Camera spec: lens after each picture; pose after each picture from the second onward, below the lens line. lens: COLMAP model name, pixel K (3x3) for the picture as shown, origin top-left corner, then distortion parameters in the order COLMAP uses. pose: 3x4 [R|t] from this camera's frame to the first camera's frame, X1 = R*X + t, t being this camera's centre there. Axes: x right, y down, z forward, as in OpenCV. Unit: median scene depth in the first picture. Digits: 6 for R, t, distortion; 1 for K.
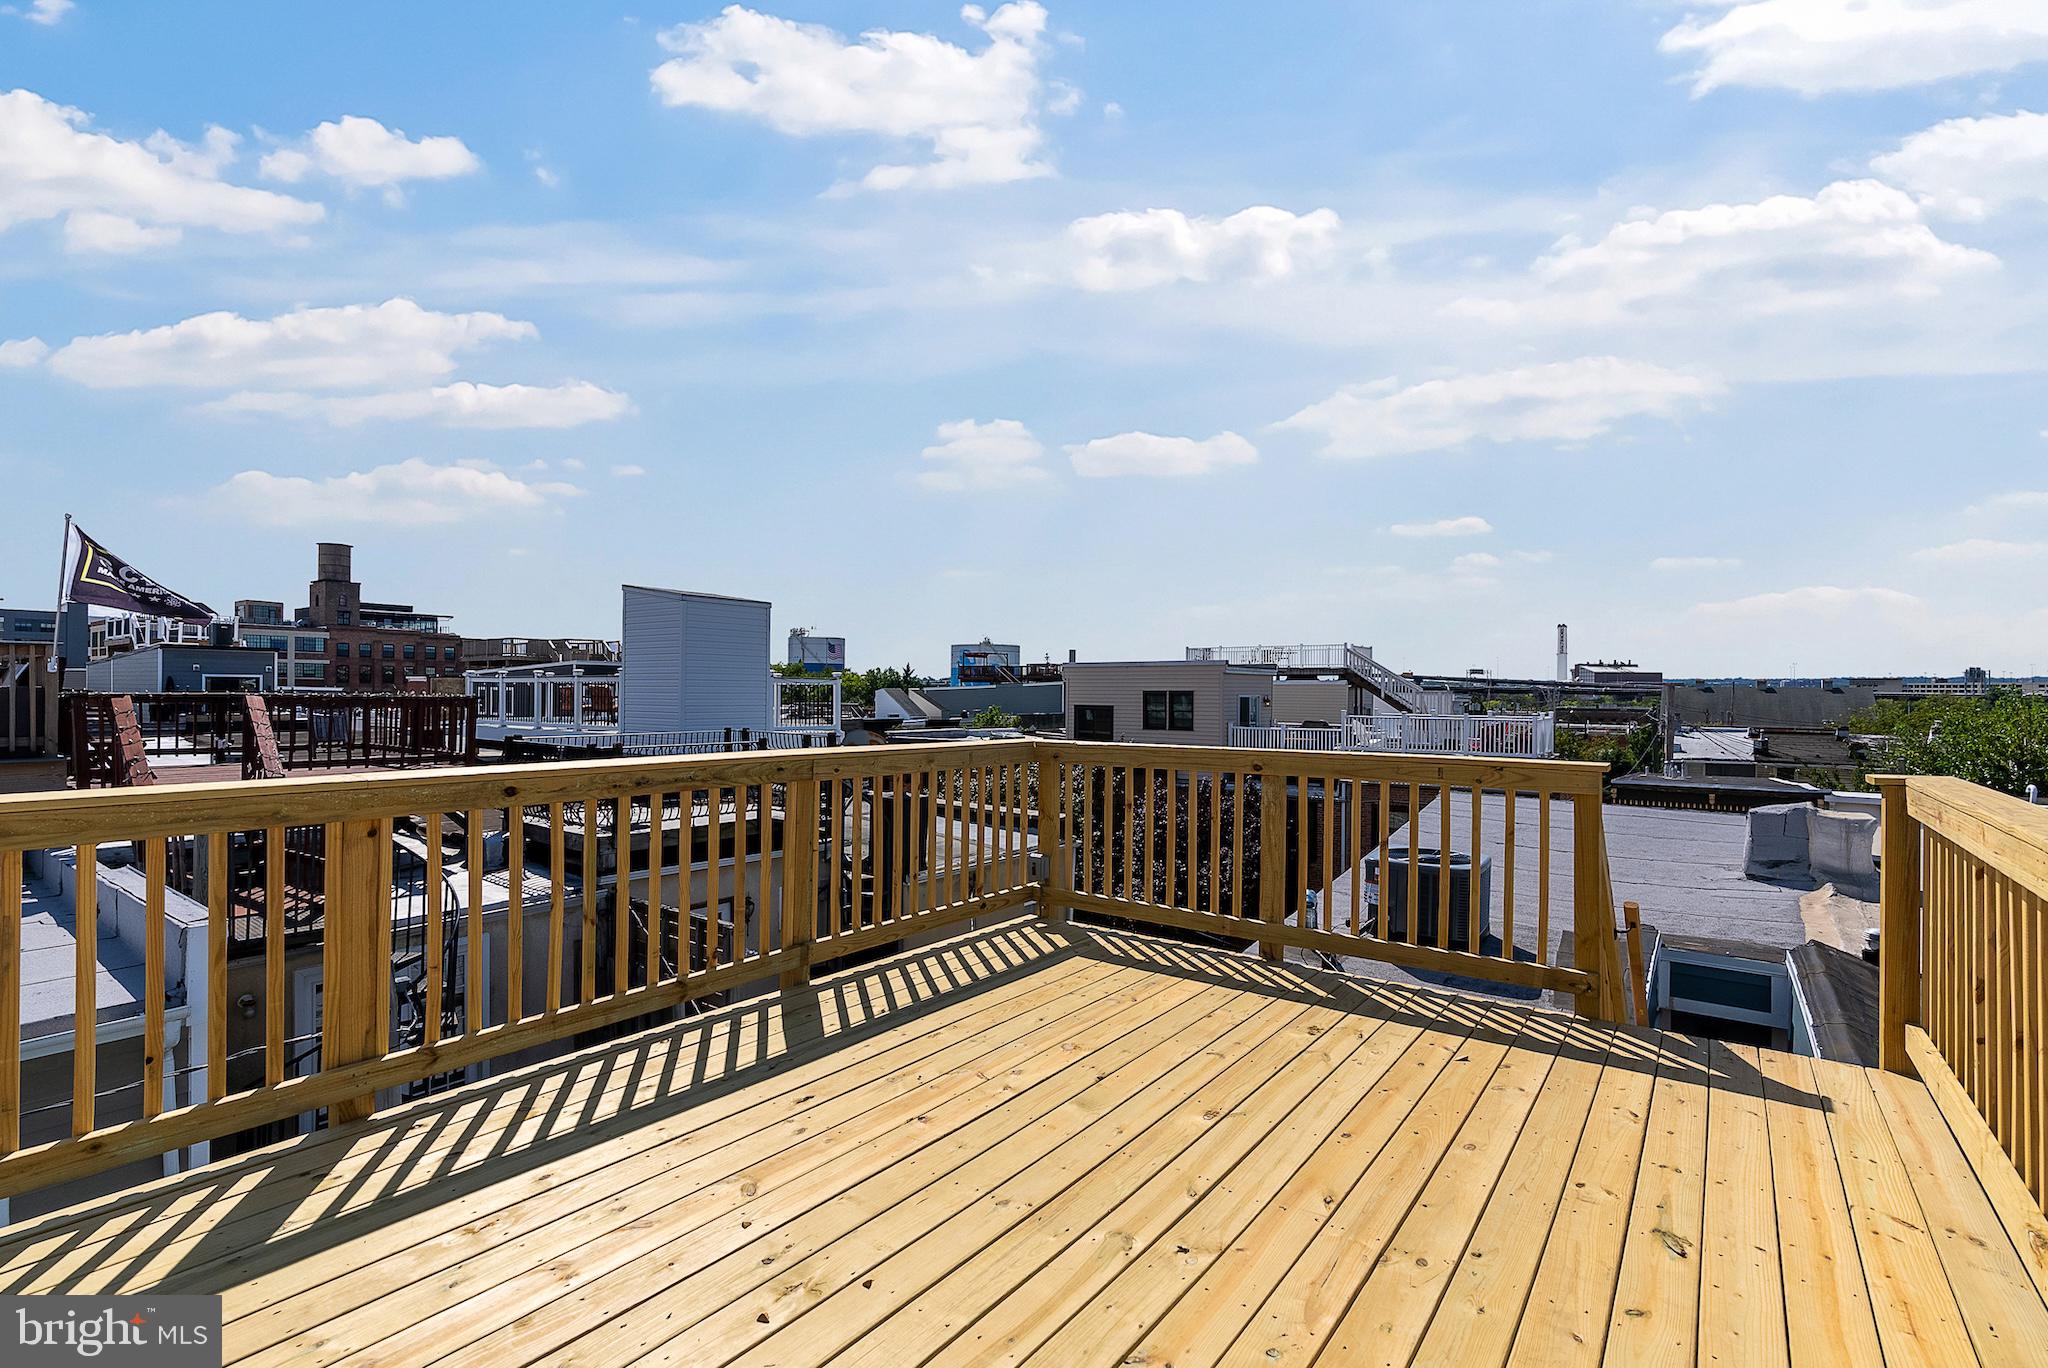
lens RADIAL K [[929.1, 0, 1024.0], [0, 929.1, 684.0], [0, 0, 1]] dist [-0.000065, 0.000087]
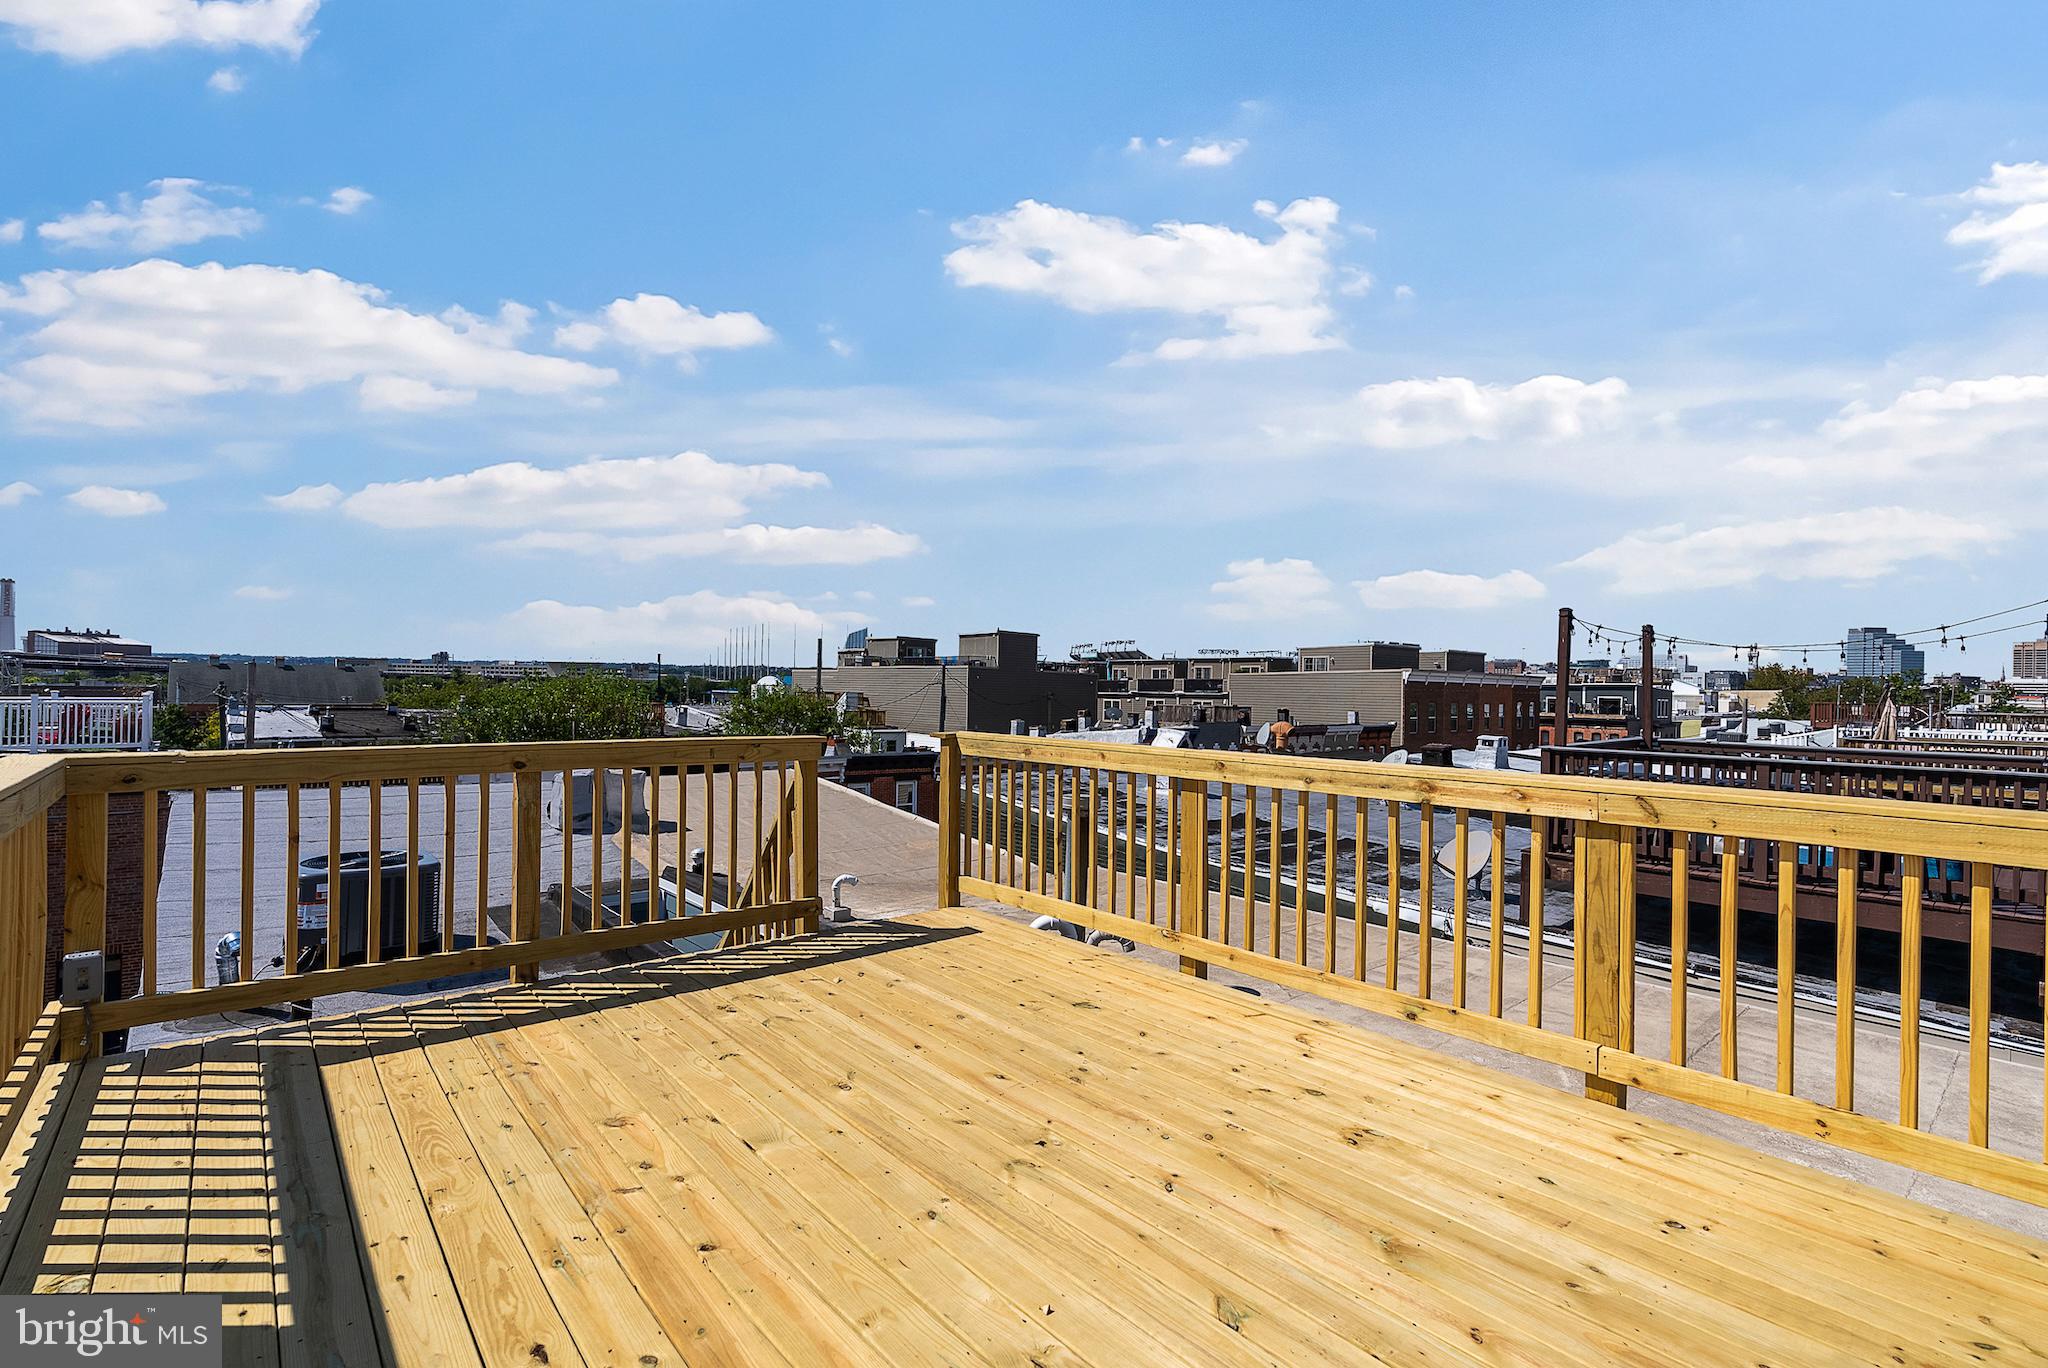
lens RADIAL K [[929.1, 0, 1024.0], [0, 929.1, 684.0], [0, 0, 1]] dist [-0.000065, 0.000087]
pose [[0.214341, 0.001388, 0.976758, -0.487169], [-0.025394, 0.999669, 0.004152, 0.002175], [-0.976429, -0.025693, 0.214305, 0.370472]]
